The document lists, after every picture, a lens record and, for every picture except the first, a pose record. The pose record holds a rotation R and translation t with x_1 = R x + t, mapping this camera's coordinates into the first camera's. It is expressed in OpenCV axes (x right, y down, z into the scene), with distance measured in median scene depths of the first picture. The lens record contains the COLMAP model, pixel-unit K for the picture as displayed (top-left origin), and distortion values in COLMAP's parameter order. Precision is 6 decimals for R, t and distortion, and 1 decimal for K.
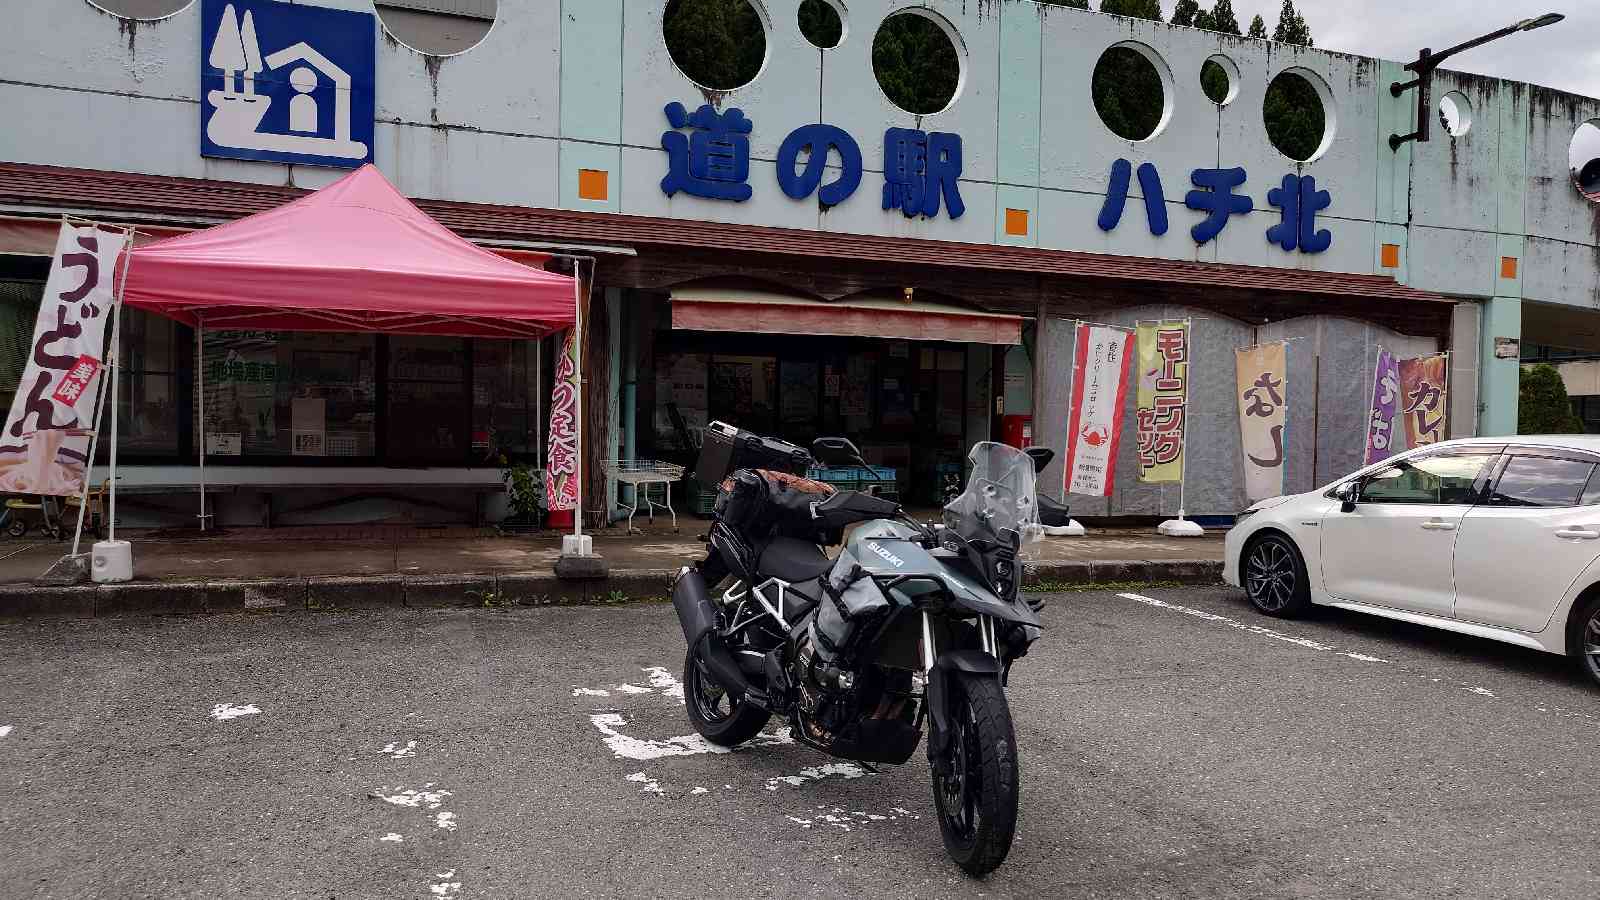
lens RADIAL K [[1132.6, 0, 798.8], [0, 1132.6, 456.1], [0, 0, 1]] dist [-0.001667, 0.004727]
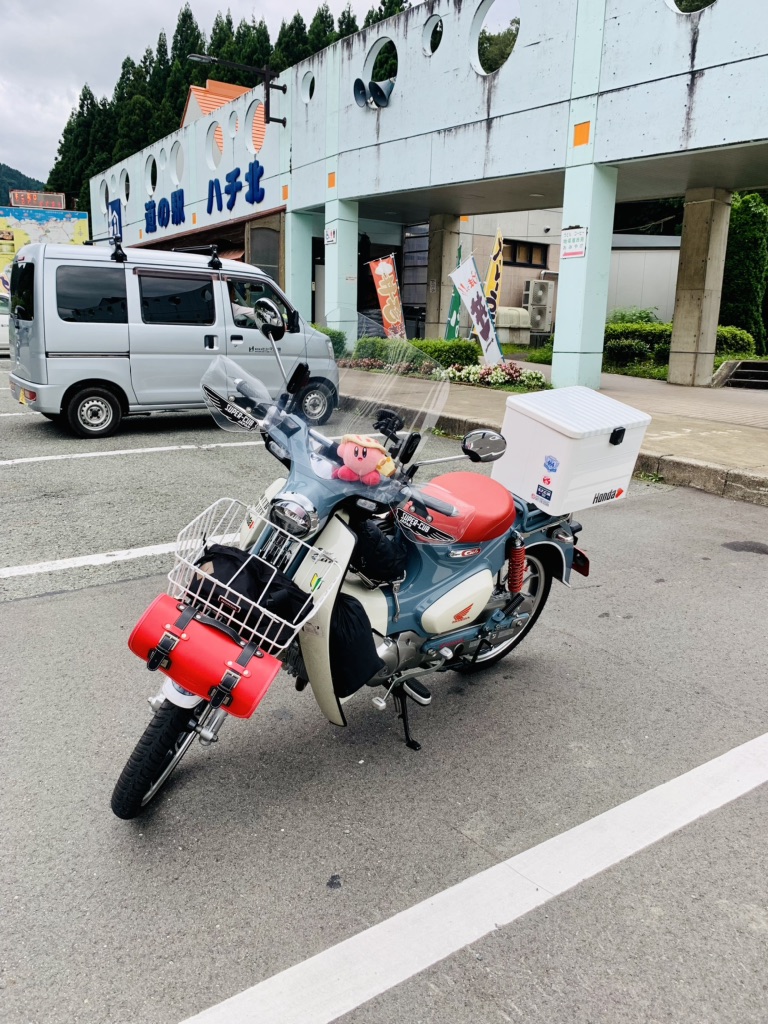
lens RADIAL K [[775.1, 0, 366.4], [0, 775.1, 507.7], [0, 0, 1]] dist [0.069515, -0.078652]
pose [[0.242153, 0.193124, -0.950823, 2.019283], [-0.045699, 0.981172, 0.187650, 0.076788], [0.969161, -0.001989, 0.246420, 0.922794]]
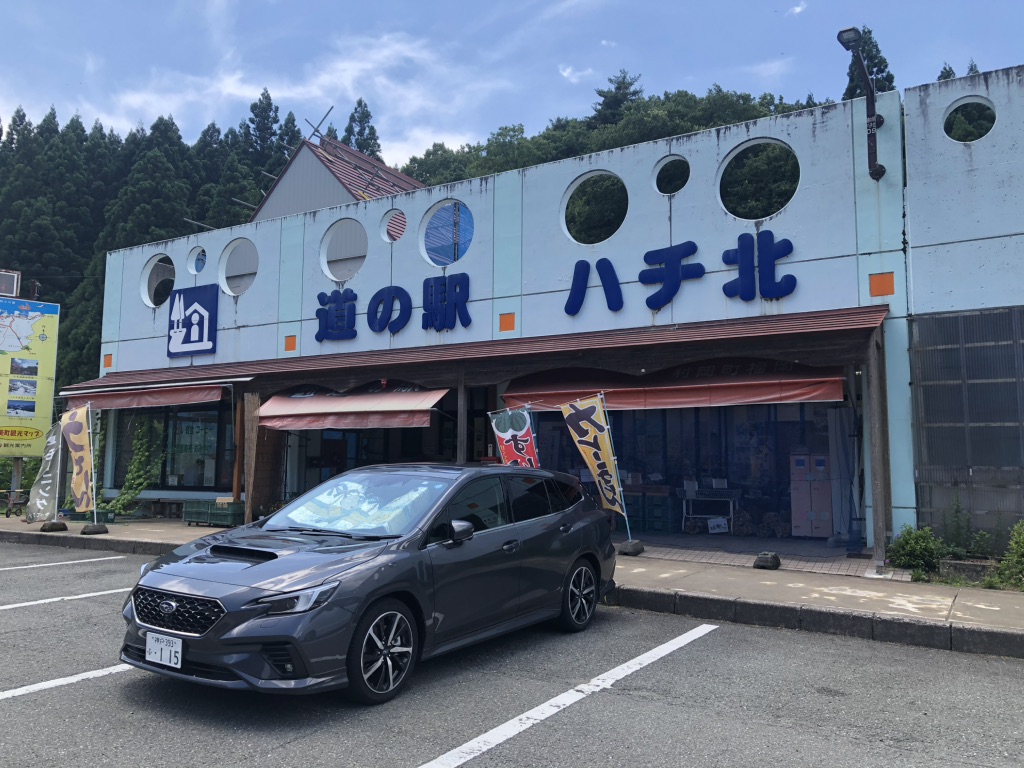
lens RADIAL K [[833.8, 0, 504.3], [0, 833.8, 381.1], [0, 0, 1]] dist [0.039404, -0.050817]
pose [[0.640372, -0.098387, -0.761738, 0.961424], [-0.014907, 0.989983, -0.140400, 0.014182], [0.767921, 0.101263, 0.632490, 0.336141]]
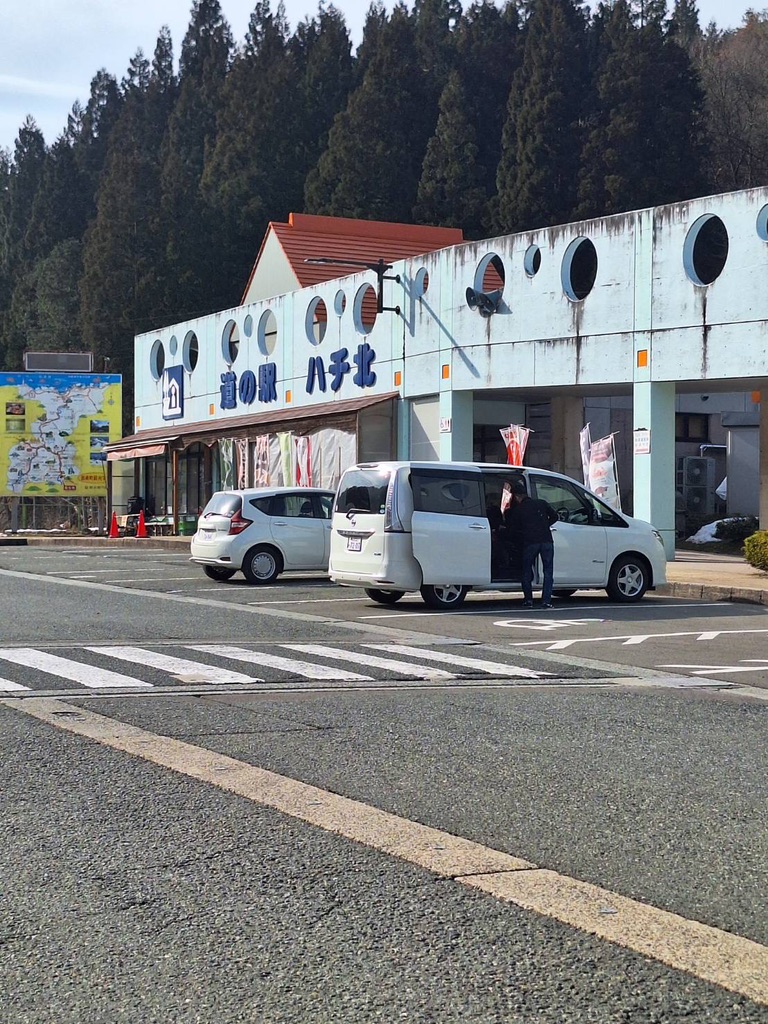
lens RADIAL K [[1767.5, 0, 395.2], [0, 1767.5, 599.1], [0, 0, 1]] dist [0.052342, 0.000000]
pose [[0.159821, 0.011267, -0.987082, 3.463661], [-0.027449, 0.999599, 0.006965, 0.144360], [0.986764, 0.025981, 0.160066, 0.660624]]
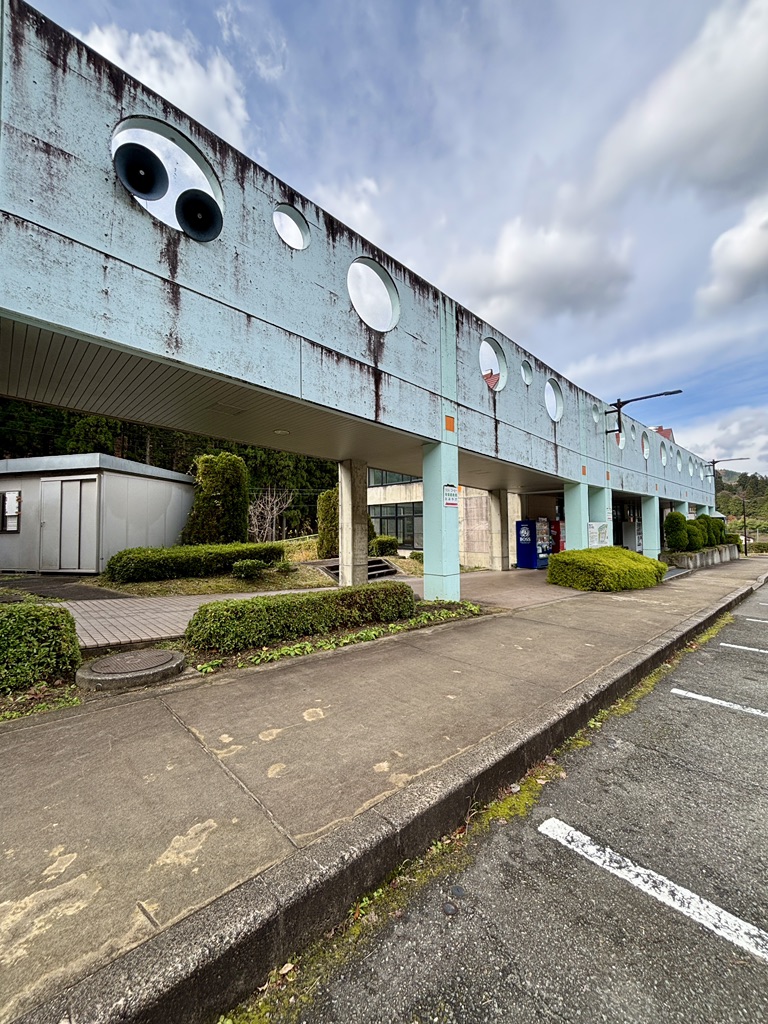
lens RADIAL K [[415.4, 0, 390.0], [0, 415.4, 512.1], [0, 0, 1]] dist [-0.001840, -0.000403]
pose [[0.909232, -0.011069, 0.416143, 0.874916], [0.036932, 0.997850, -0.054151, -0.004105], [-0.414649, 0.064605, 0.907685, 0.833152]]
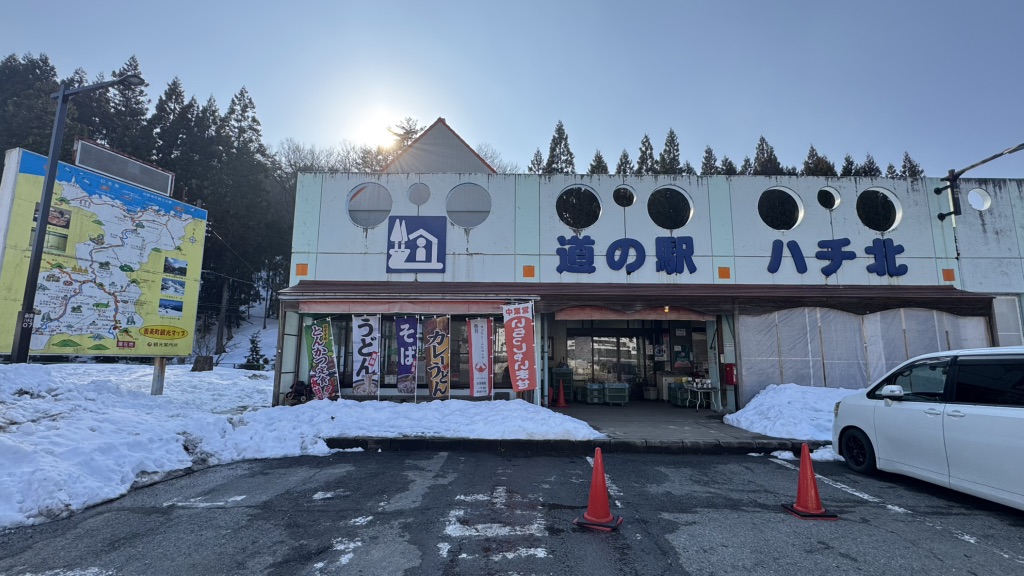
lens RADIAL K [[475.3, 0, 513.0], [0, 475.3, 290.7], [0, 0, 1]] dist [-0.000639, -0.001198]
pose [[0.943582, -0.063231, -0.325047, 0.102745], [0.002748, 0.983061, -0.183256, -0.007660], [0.331129, 0.172024, 0.927772, 0.031430]]
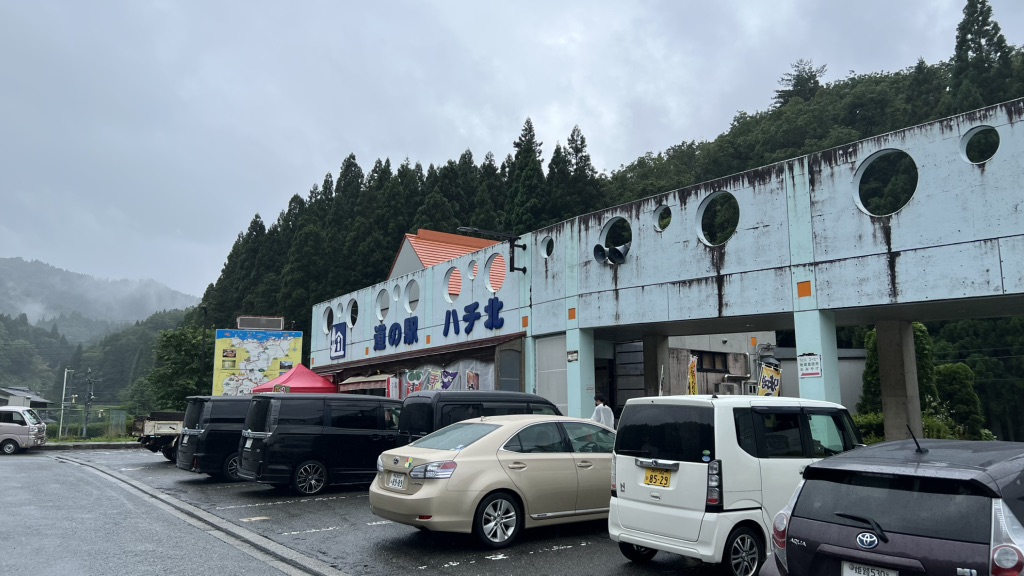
lens RADIAL K [[774.7, 0, 510.4], [0, 774.7, 306.2], [0, 0, 1]] dist [0.066061, -0.036329]
pose [[0.270713, -0.167423, -0.947989, 2.147952], [-0.017989, 0.983709, -0.178868, 0.064682], [0.962492, 0.065476, 0.263291, 0.654920]]
